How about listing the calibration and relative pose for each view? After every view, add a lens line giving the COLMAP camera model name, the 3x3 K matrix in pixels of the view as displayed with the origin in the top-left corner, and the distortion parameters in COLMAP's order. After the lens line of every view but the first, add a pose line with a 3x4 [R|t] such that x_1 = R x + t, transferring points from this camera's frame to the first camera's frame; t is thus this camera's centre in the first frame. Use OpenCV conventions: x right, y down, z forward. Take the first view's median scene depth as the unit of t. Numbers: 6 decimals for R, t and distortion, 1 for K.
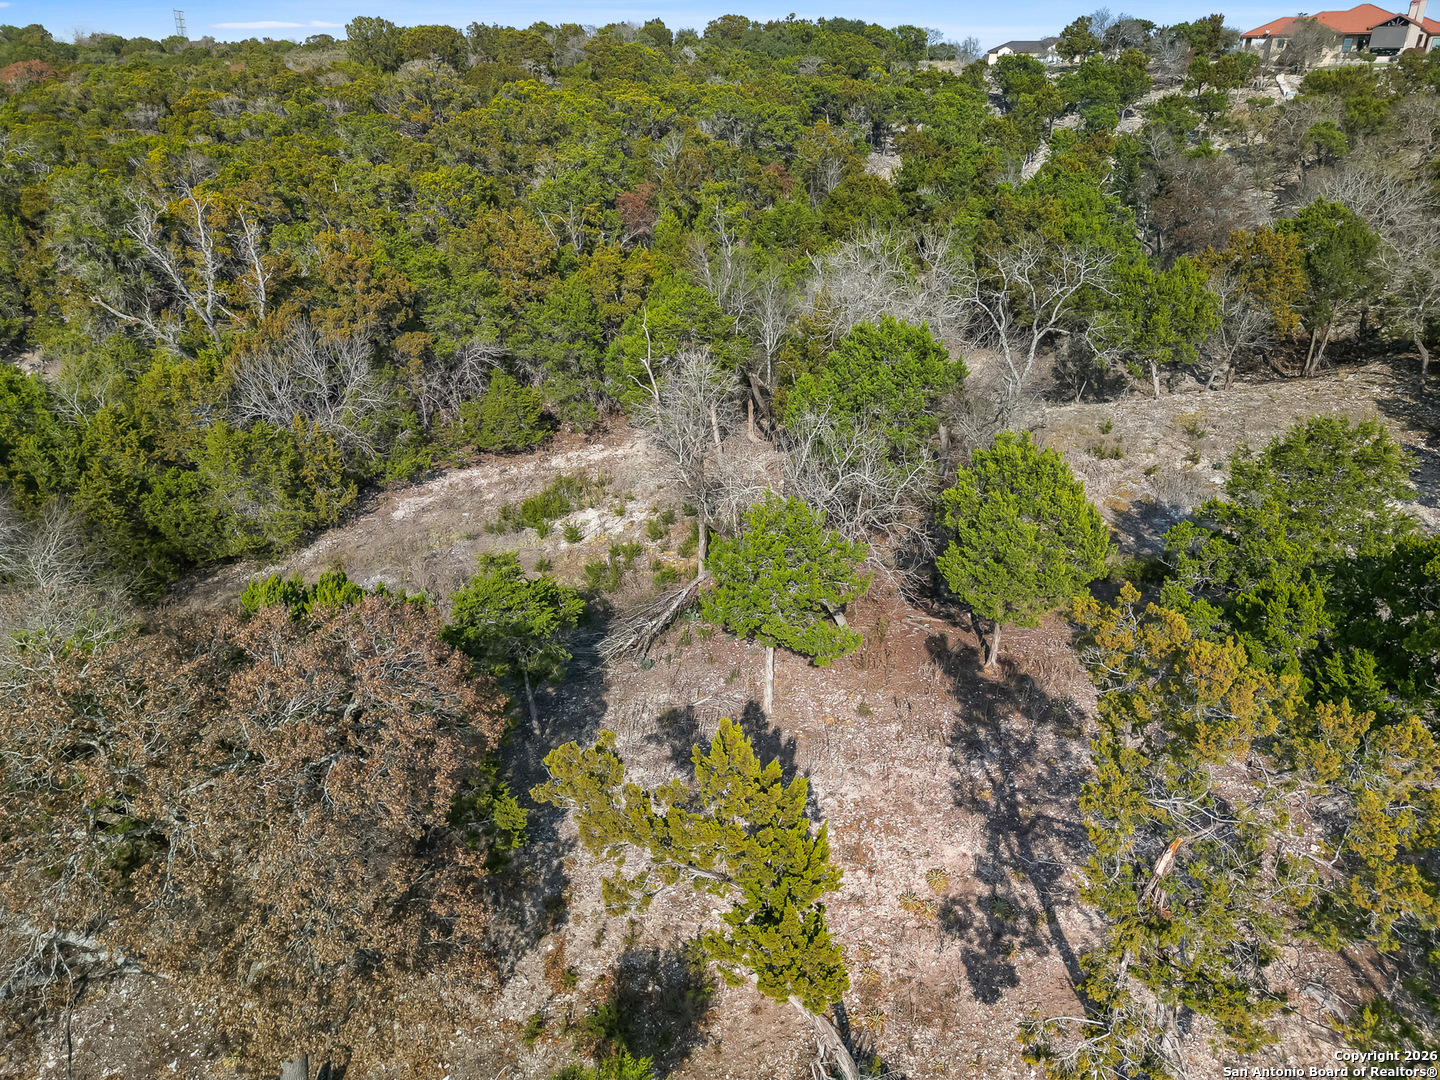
lens RADIAL K [[1039.3, 0, 722.1], [0, 1039.3, 544.7], [0, 0, 1]] dist [0.029138, -0.009052]
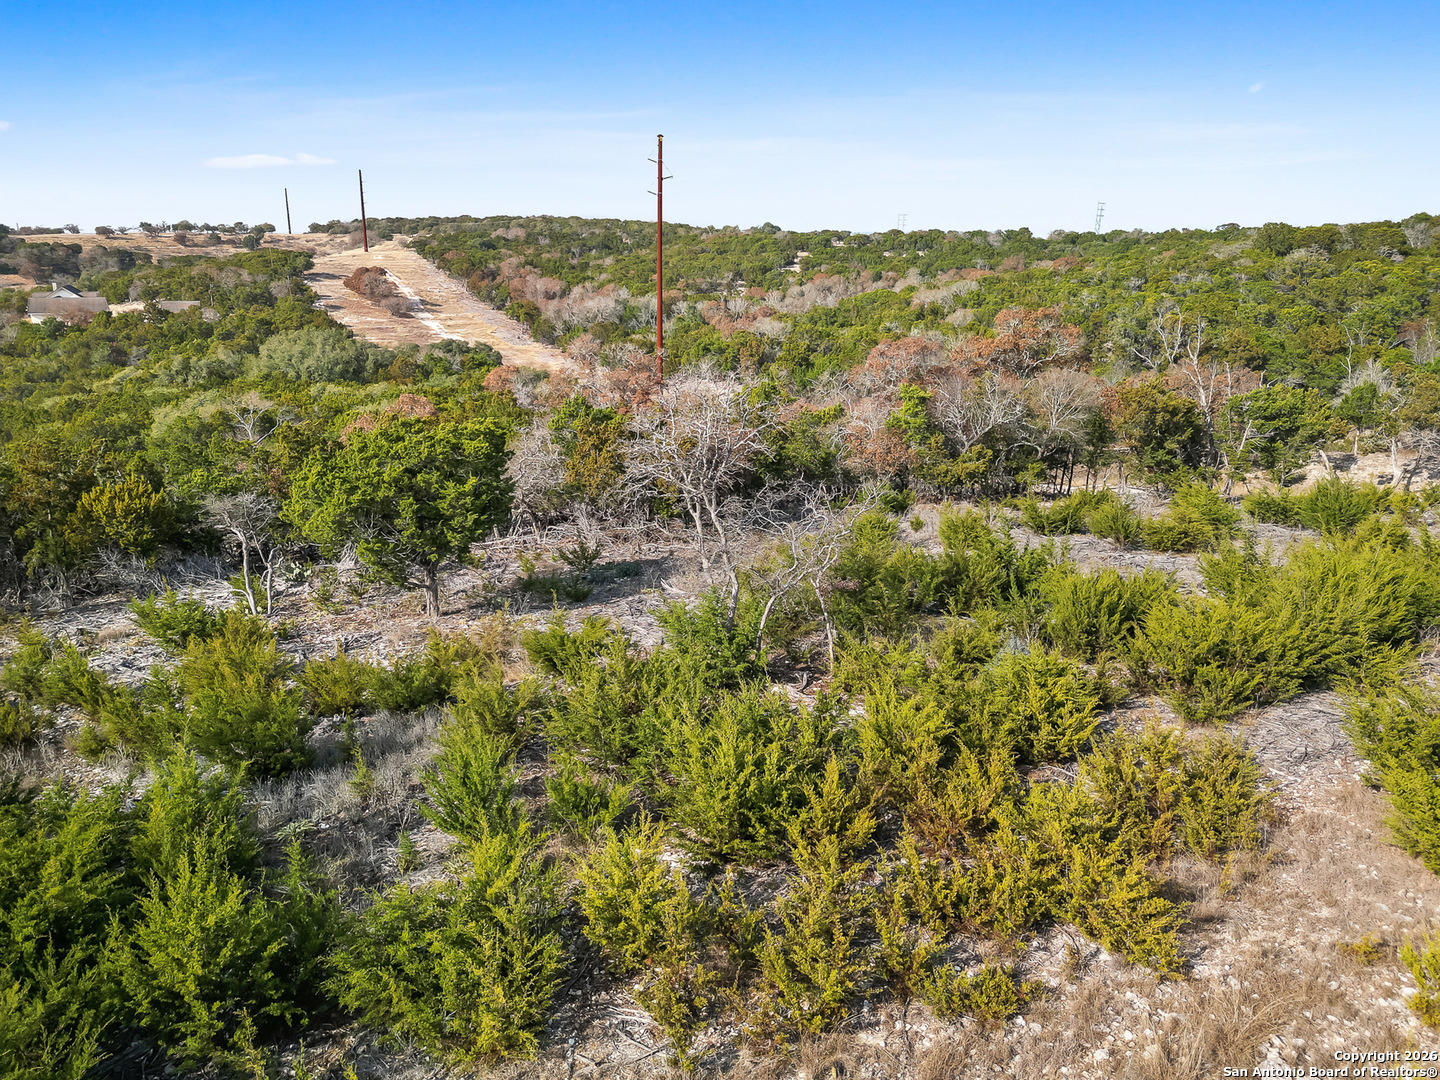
lens RADIAL K [[1039.3, 0, 715.2], [0, 1039.3, 542.2], [0, 0, 1]] dist [0.029138, -0.009052]
pose [[0.722711, 0.167915, -0.670443, 0.223923], [-0.265577, 0.963035, -0.045086, 0.293047], [0.638089, 0.210638, 0.740590, -0.700039]]
